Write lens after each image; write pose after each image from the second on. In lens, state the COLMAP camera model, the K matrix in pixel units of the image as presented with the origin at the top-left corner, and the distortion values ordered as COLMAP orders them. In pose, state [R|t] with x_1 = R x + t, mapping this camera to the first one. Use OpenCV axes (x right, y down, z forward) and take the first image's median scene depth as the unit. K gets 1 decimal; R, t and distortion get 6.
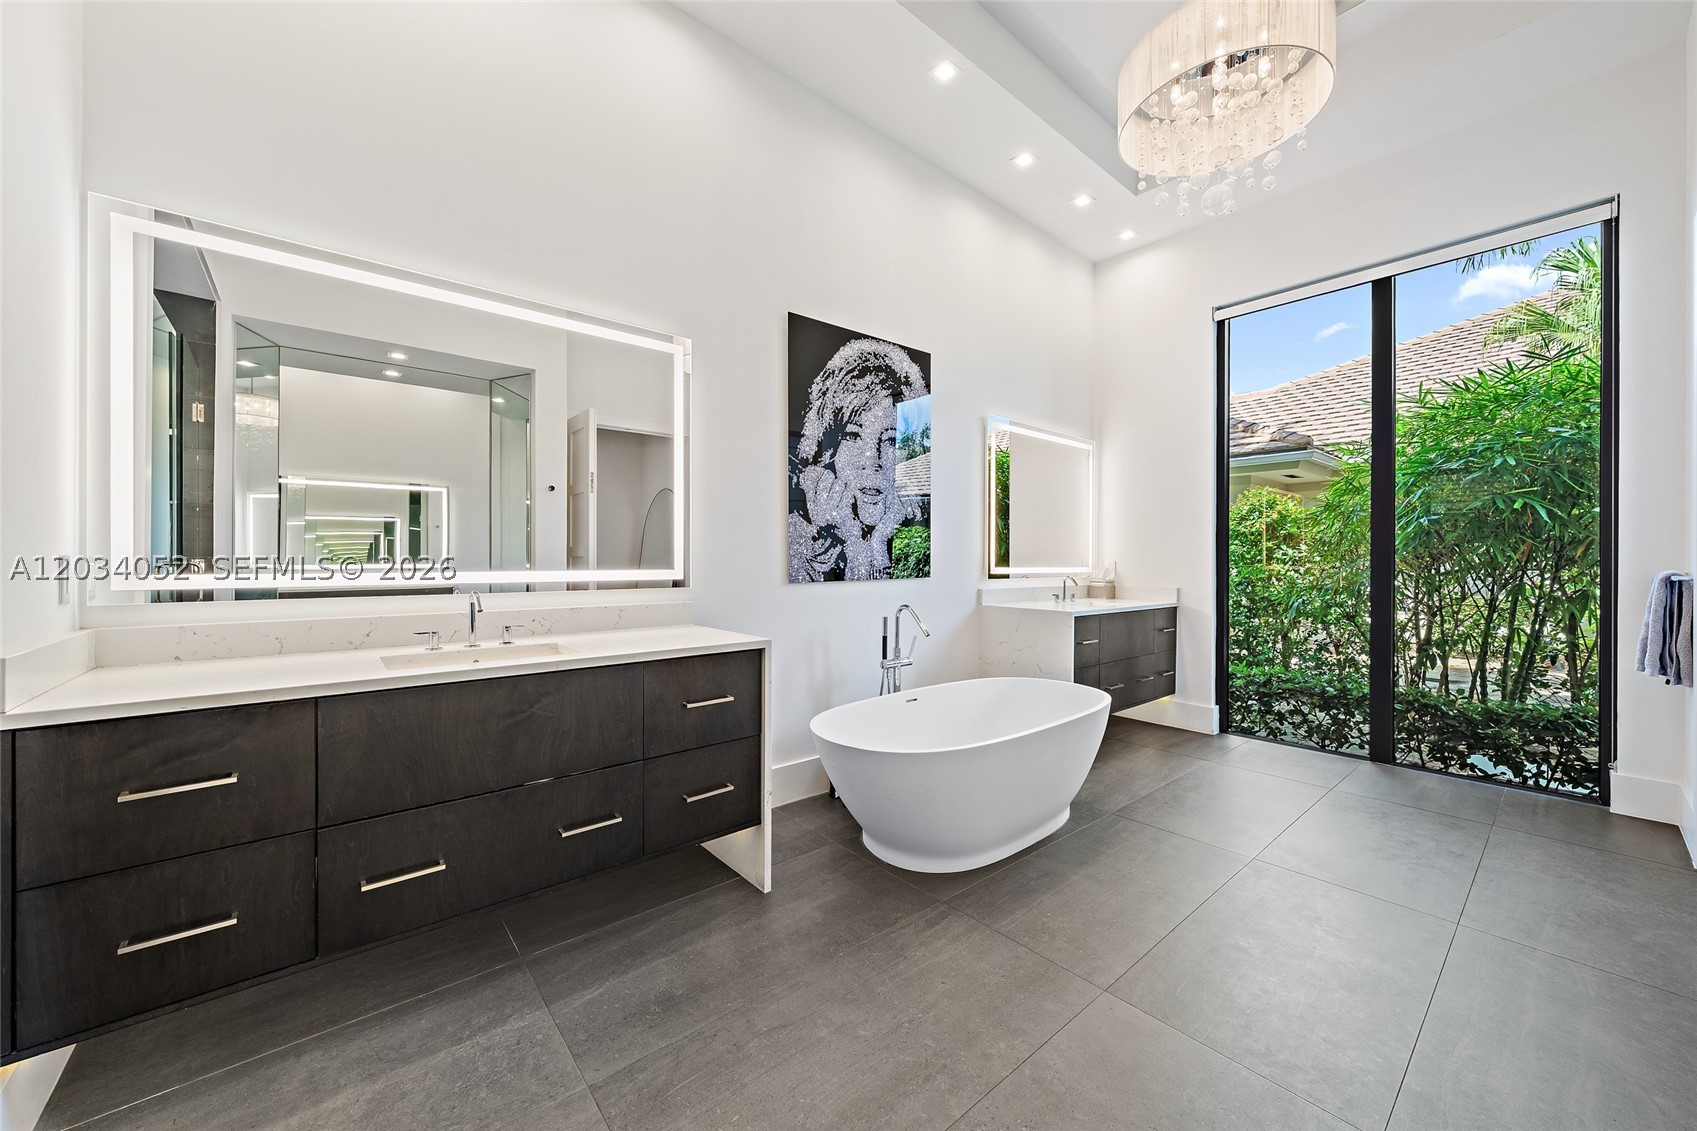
lens RADIAL K [[626.6, 0, 851.0], [0, 626.6, 564.5], [0, 0, 1]] dist [-0.001106, 0.000000]
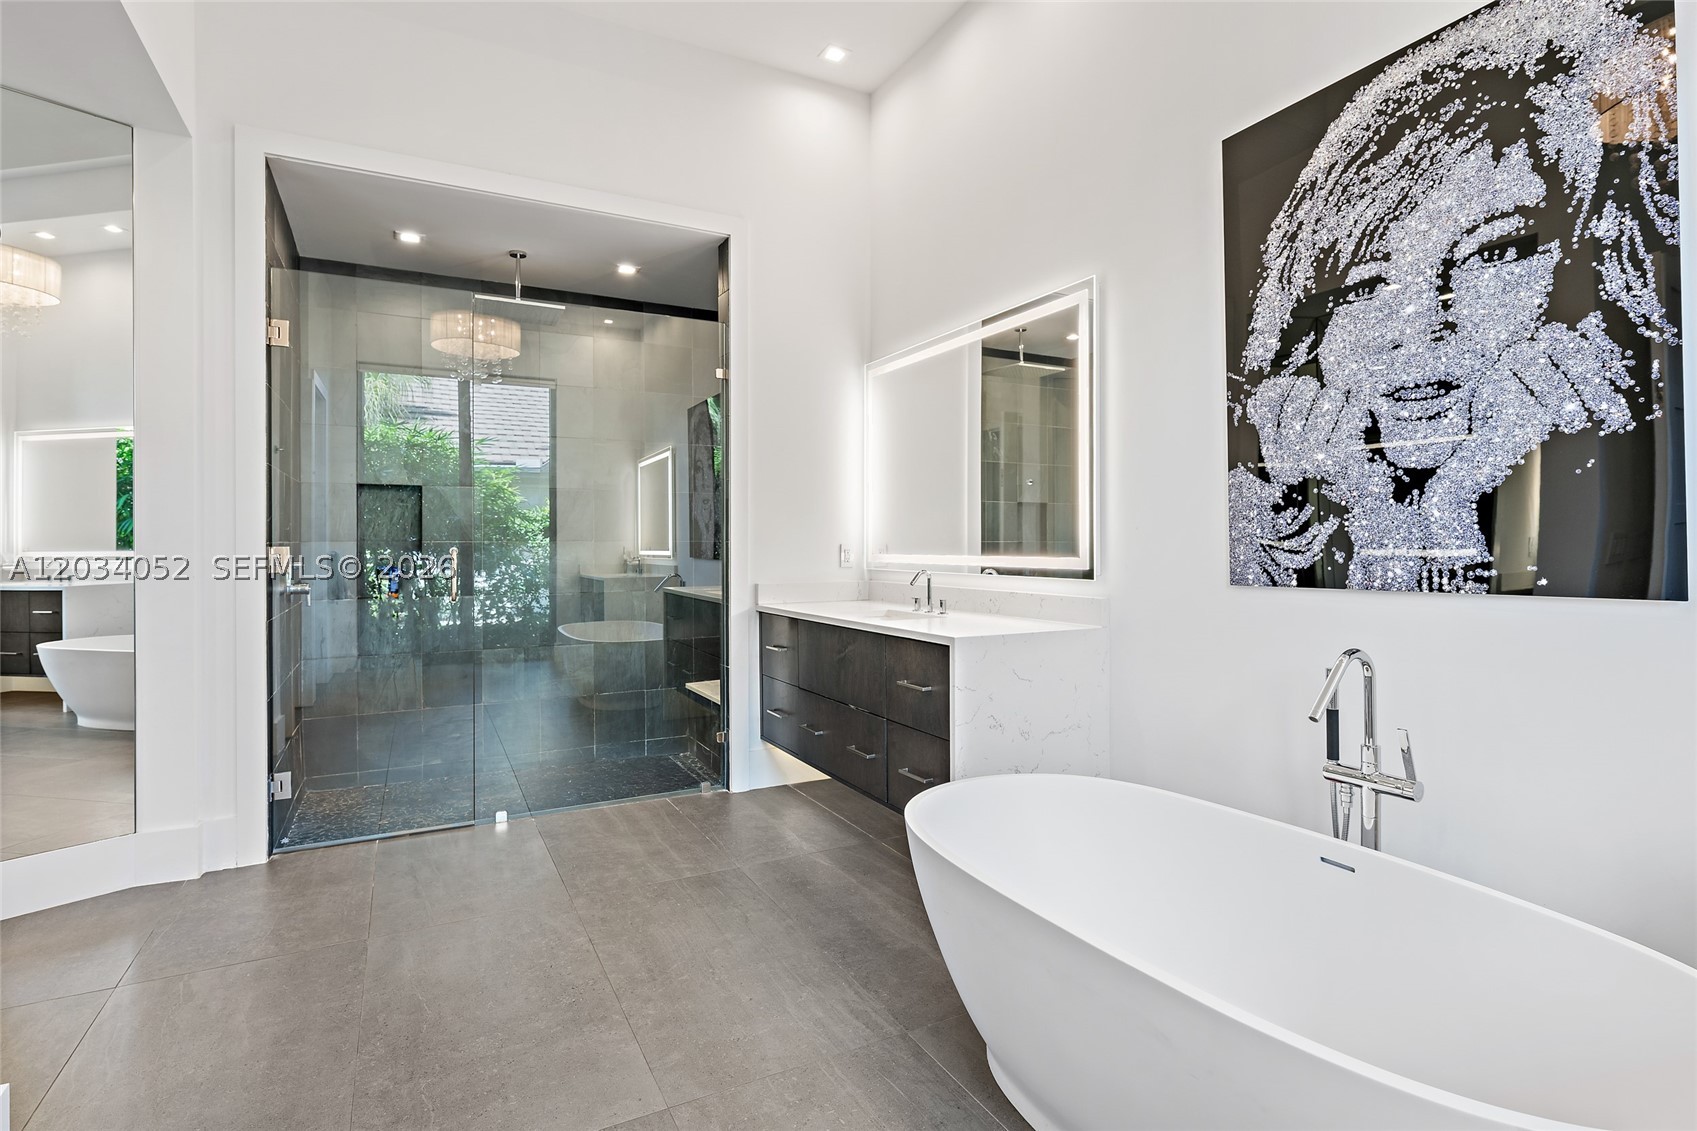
lens RADIAL K [[842.2, 0, 850.4], [0, 842.2, 552.2], [0, 0, 1]] dist [0.002768, 0.000566]
pose [[-0.214900, 0.007342, -0.976608, 0.736751], [-0.007772, 0.999927, 0.009228, -0.006178], [0.976605, 0.009573, -0.214827, 0.775739]]
